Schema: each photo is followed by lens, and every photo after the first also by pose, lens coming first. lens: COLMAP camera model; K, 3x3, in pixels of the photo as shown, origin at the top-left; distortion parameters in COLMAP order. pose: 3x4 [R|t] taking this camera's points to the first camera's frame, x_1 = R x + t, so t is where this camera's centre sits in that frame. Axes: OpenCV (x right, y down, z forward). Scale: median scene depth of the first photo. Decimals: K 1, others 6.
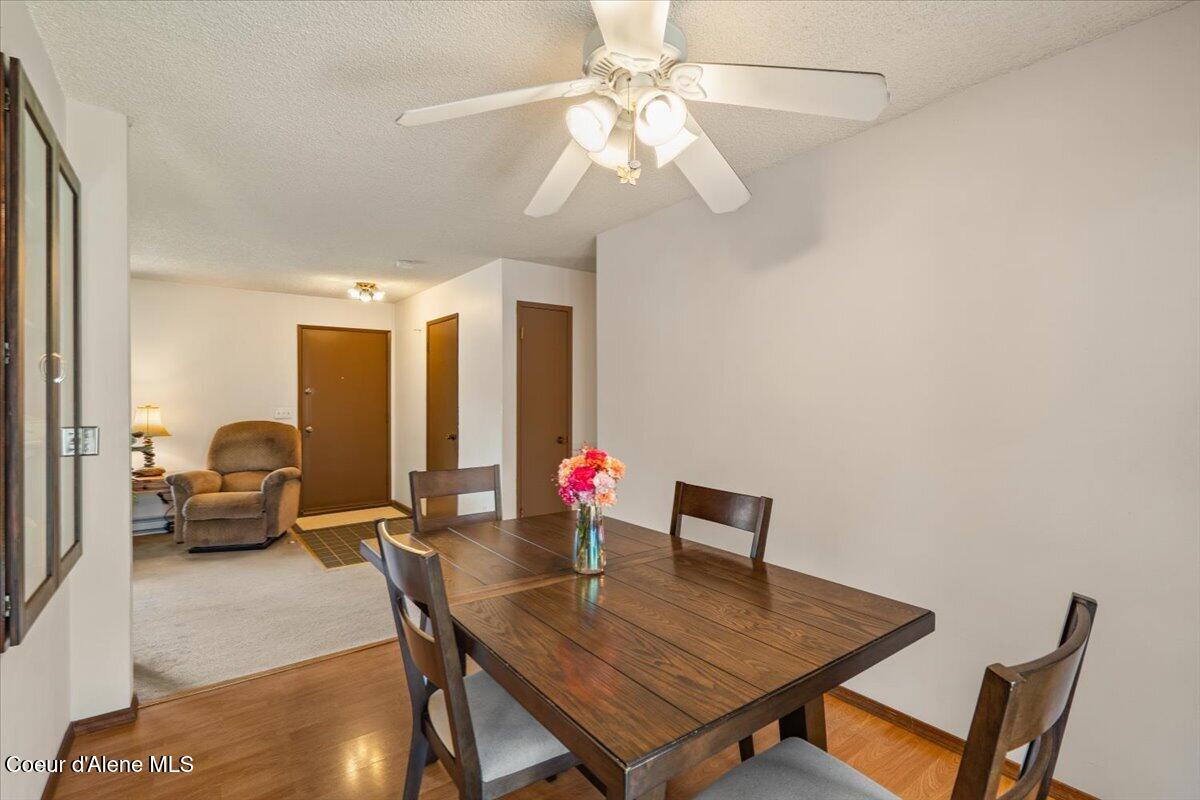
lens RADIAL K [[543.1, 0, 596.1], [0, 543.1, 398.4], [0, 0, 1]] dist [-0.002894, 0.000392]
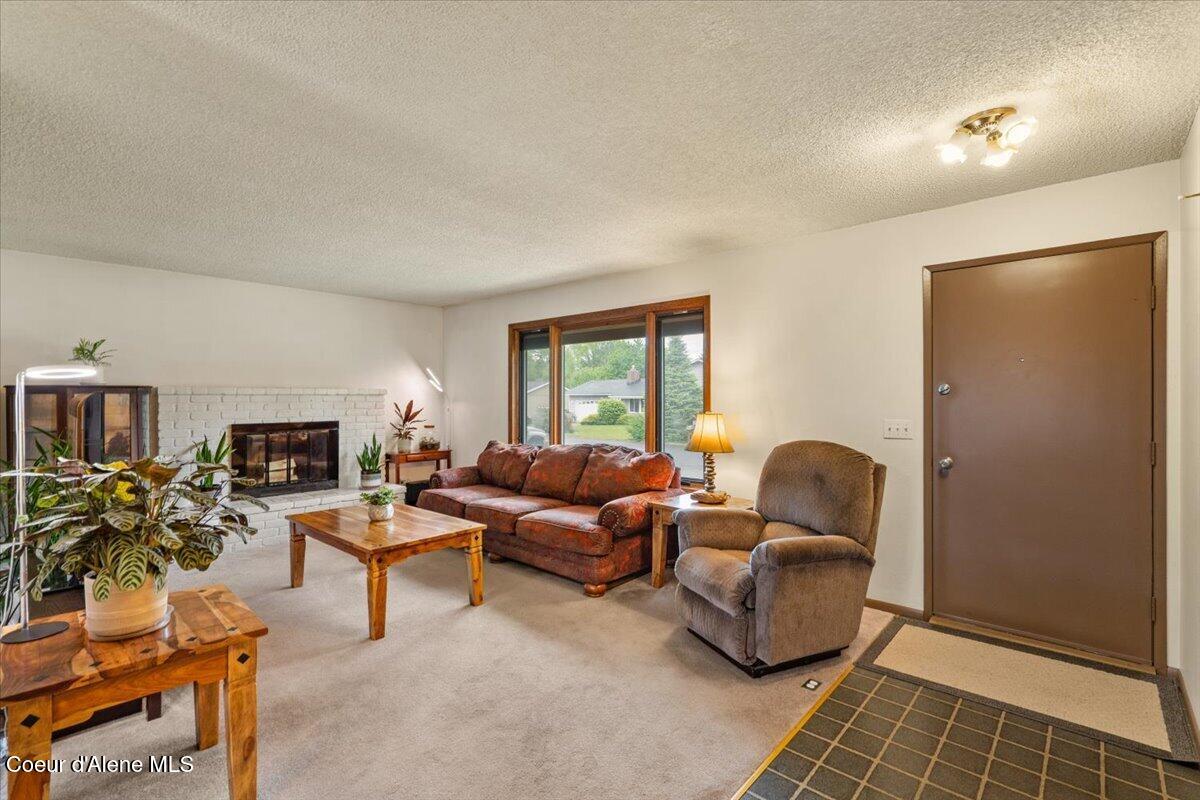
lens RADIAL K [[543.1, 0, 596.1], [0, 543.1, 398.4], [0, 0, 1]] dist [-0.002894, 0.000392]
pose [[0.200221, 0.000169, -0.979751, -0.093242], [0.001388, 0.999999, 0.000456, -0.007299], [0.979750, -0.001452, 0.200220, 0.674654]]
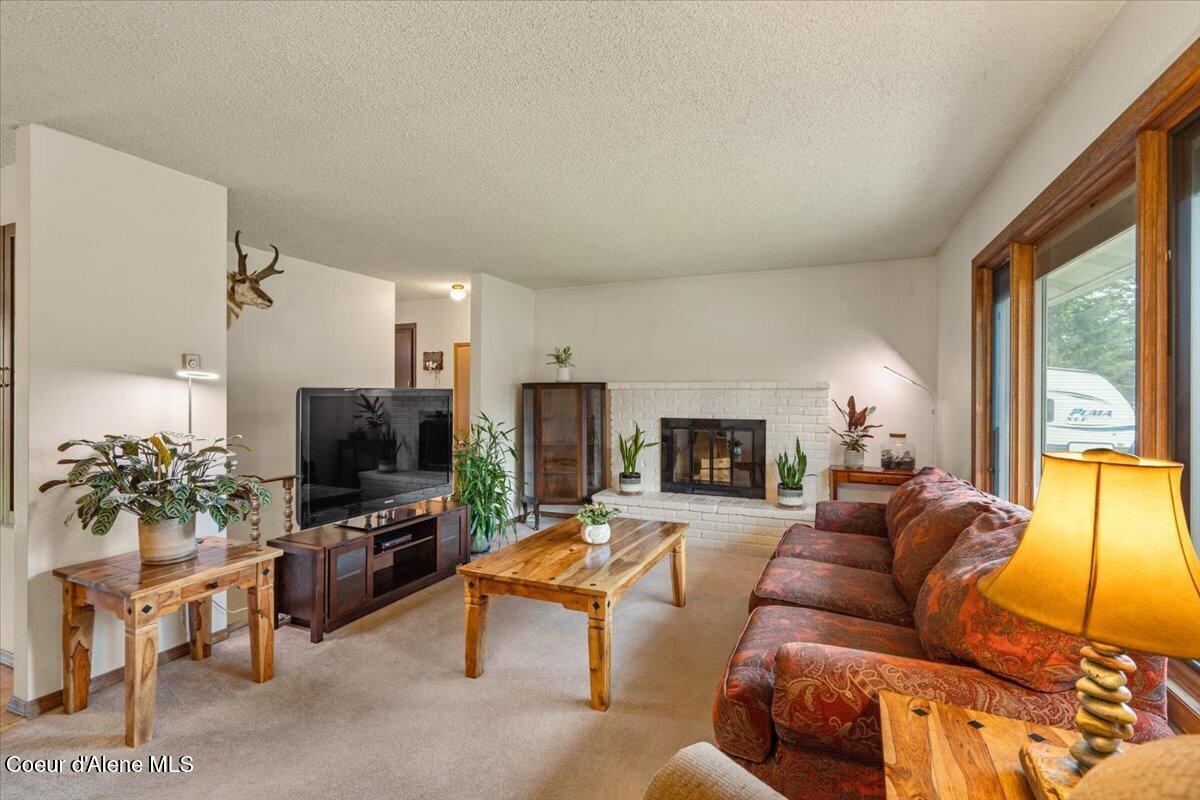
lens RADIAL K [[547.9, 0, 602.7], [0, 547.9, 392.3], [0, 0, 1]] dist [-0.001674, 0.000544]
pose [[-0.858133, -0.003837, -0.513412, -0.558865], [-0.003667, 0.999992, -0.001343, -0.007315], [0.513414, 0.000731, -0.858141, 1.050658]]
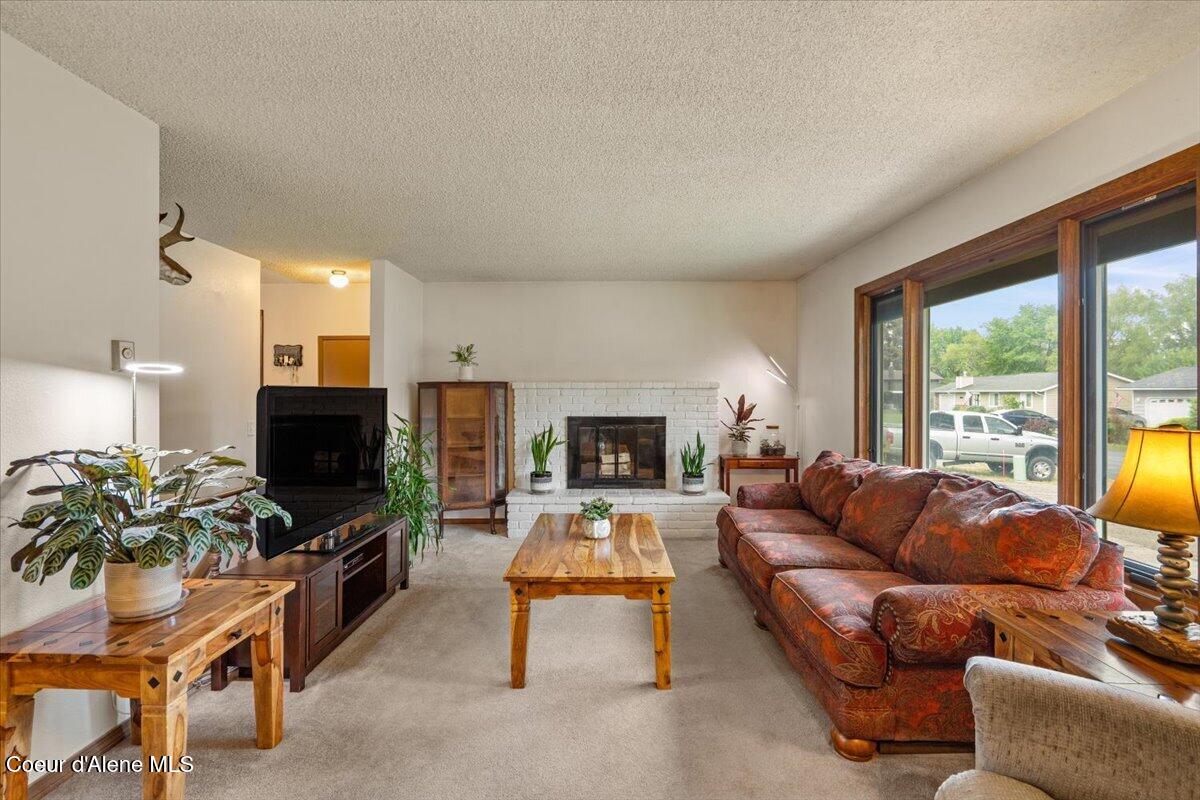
lens RADIAL K [[547.9, 0, 602.7], [0, 547.9, 392.3], [0, 0, 1]] dist [-0.001674, 0.000544]
pose [[-0.592119, -0.002782, -0.805845, -0.370652], [-0.001337, 0.999996, -0.002469, -0.005439], [0.805849, -0.000384, -0.592121, 0.904955]]
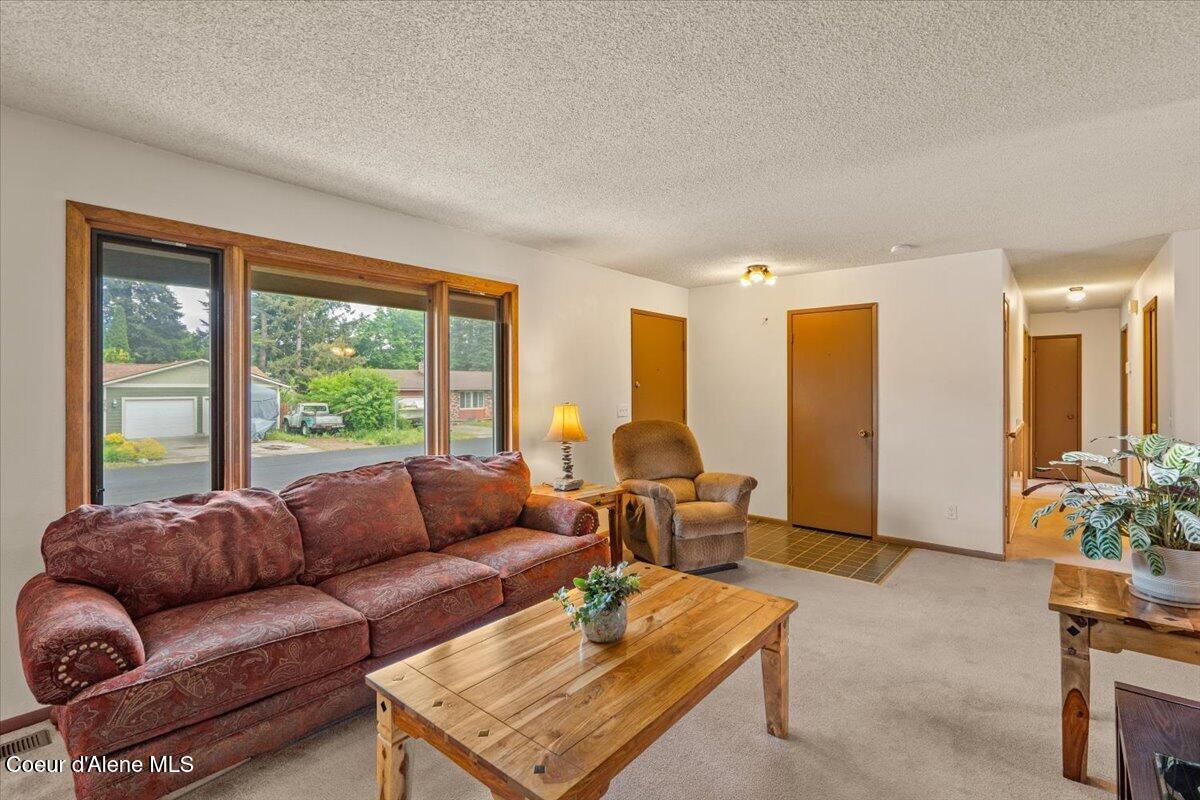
lens RADIAL K [[543.1, 0, 596.1], [0, 543.1, 398.4], [0, 0, 1]] dist [-0.002894, 0.000392]
pose [[0.971326, -0.008029, 0.237617, -0.945937], [0.004152, 0.999850, 0.016812, -0.008685], [-0.237716, -0.015343, 0.971213, 0.195732]]
